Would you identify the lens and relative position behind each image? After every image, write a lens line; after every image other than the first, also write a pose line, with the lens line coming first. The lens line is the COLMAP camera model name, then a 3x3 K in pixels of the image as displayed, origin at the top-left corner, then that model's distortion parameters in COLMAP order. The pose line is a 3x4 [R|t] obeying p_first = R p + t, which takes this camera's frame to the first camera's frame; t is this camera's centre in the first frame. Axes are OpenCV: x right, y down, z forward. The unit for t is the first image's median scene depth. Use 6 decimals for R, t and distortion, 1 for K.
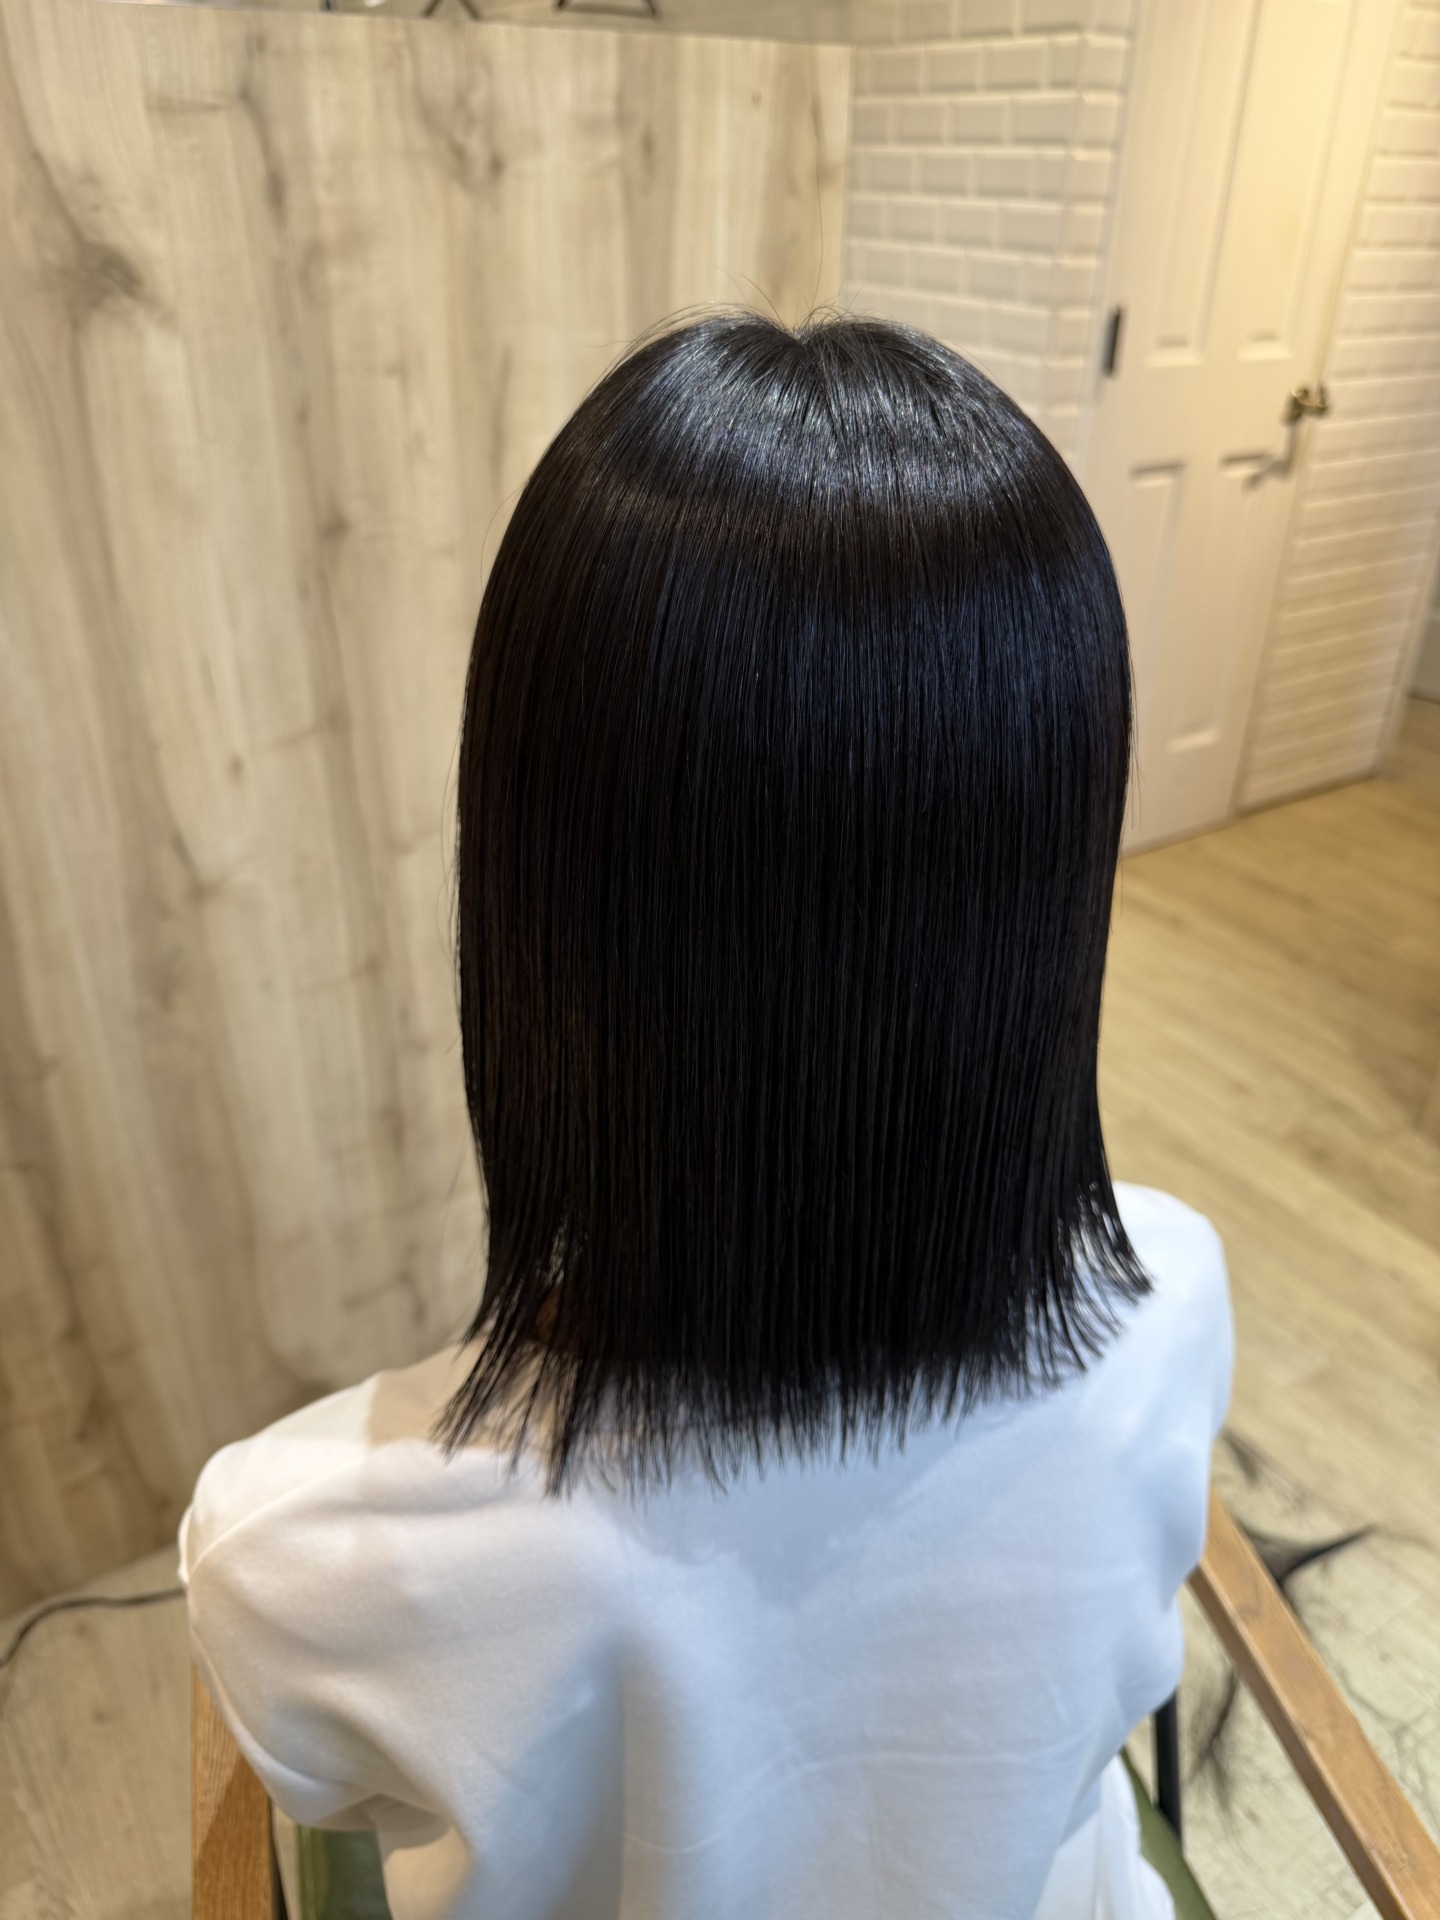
lens RADIAL K [[1457.4, 0, 727.9], [0, 1457.4, 951.1], [0, 0, 1]] dist [-0.007380, -0.006346]
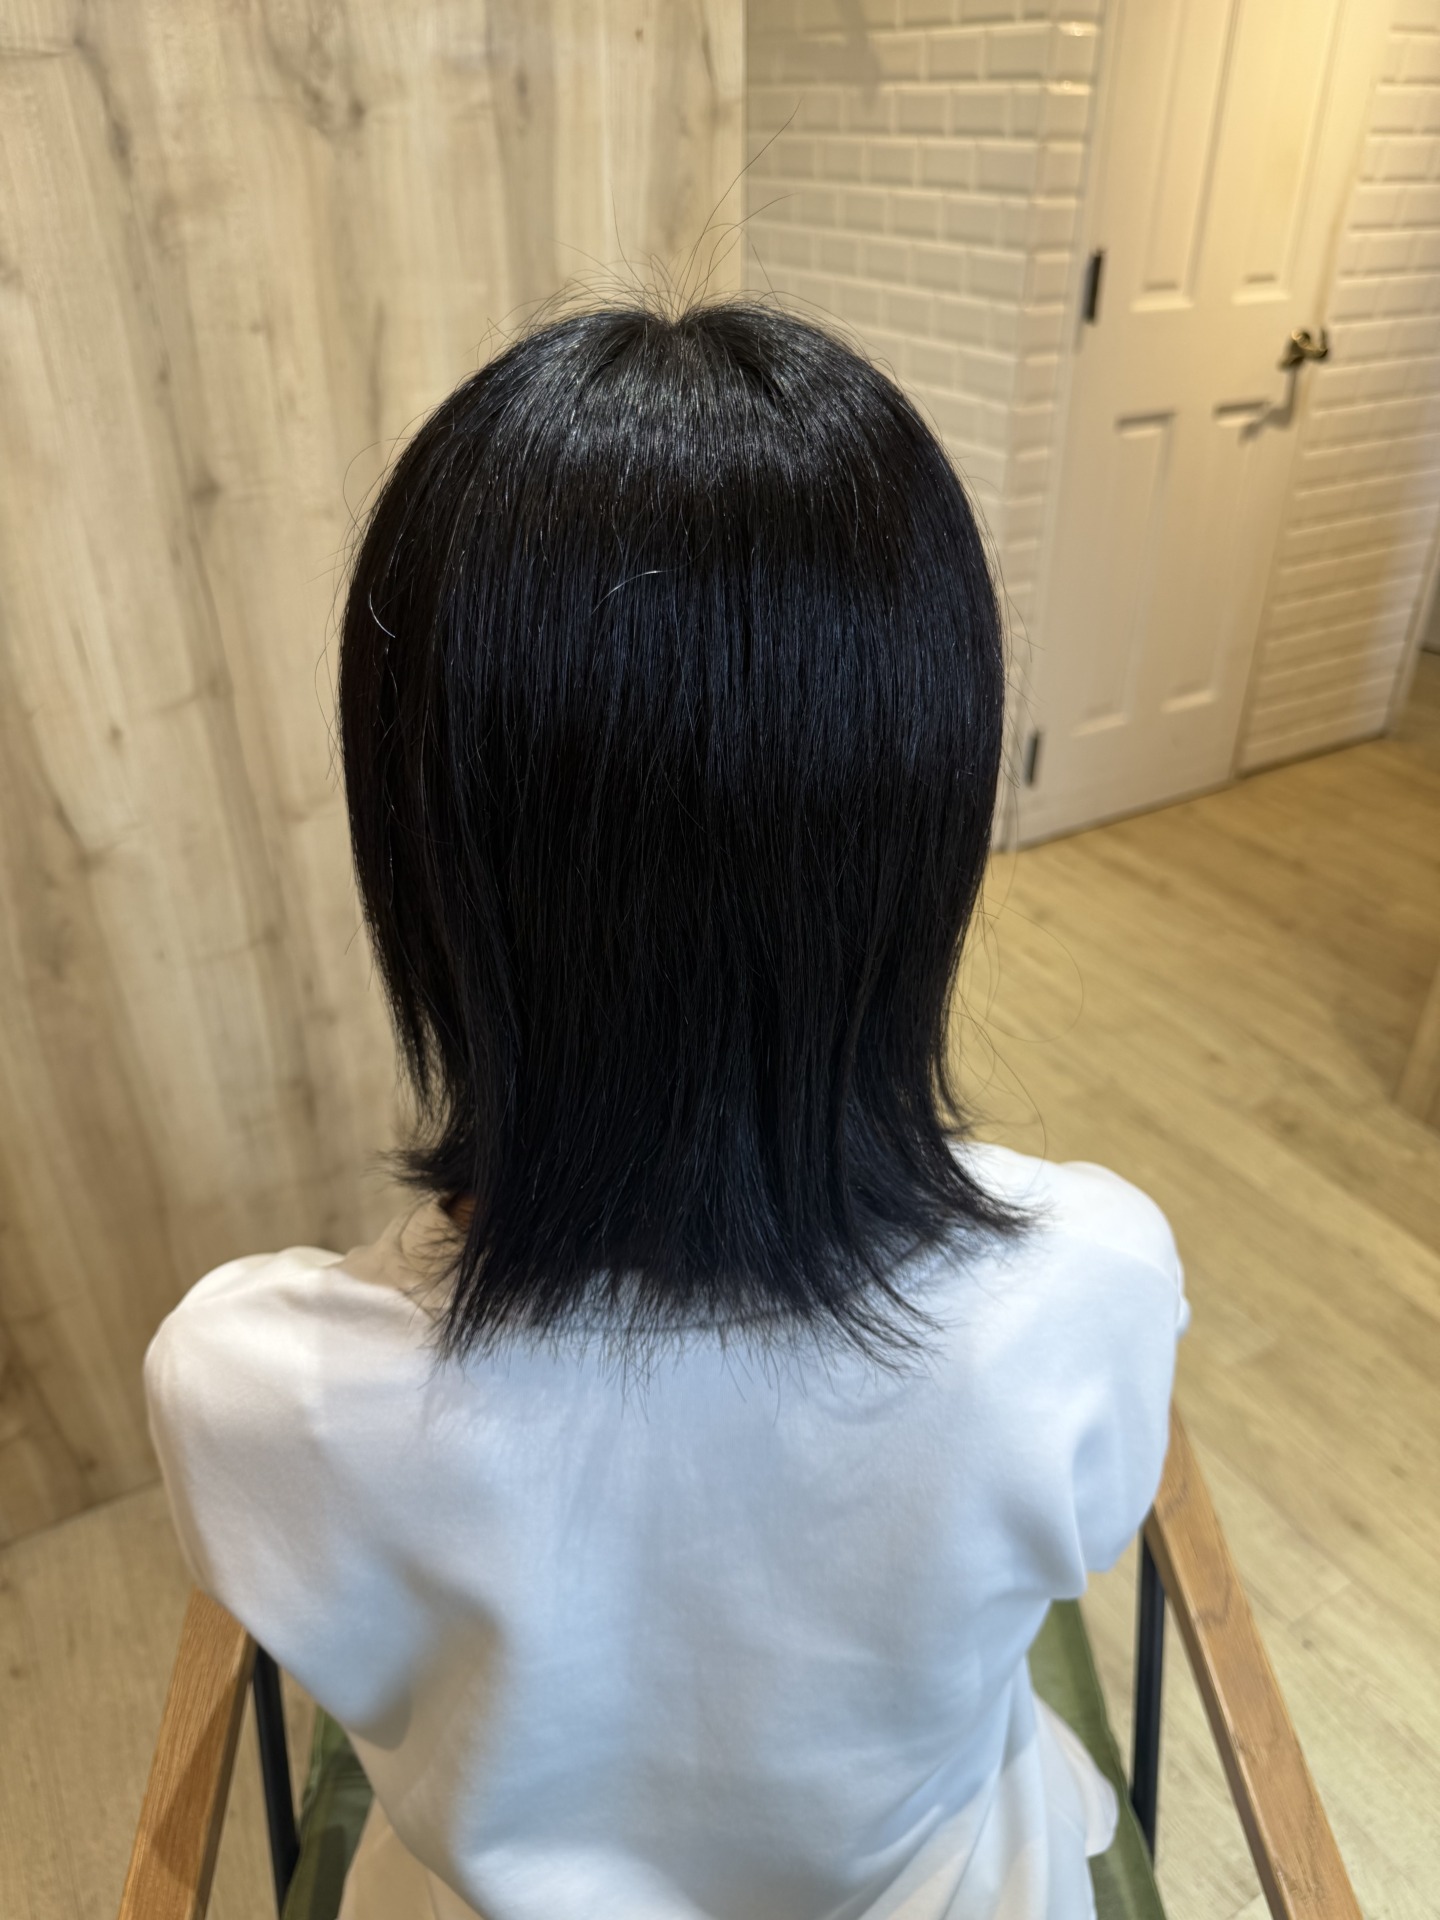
lens RADIAL K [[1455.3, 0, 720.0], [0, 1455.3, 960.0], [0, 0, 1]] dist [-0.007274, -0.005227]
pose [[0.999113, 0.003282, -0.041975, 0.107363], [-0.001881, 0.999441, 0.033379, -0.007121], [0.042061, -0.033270, 0.998561, 0.023908]]
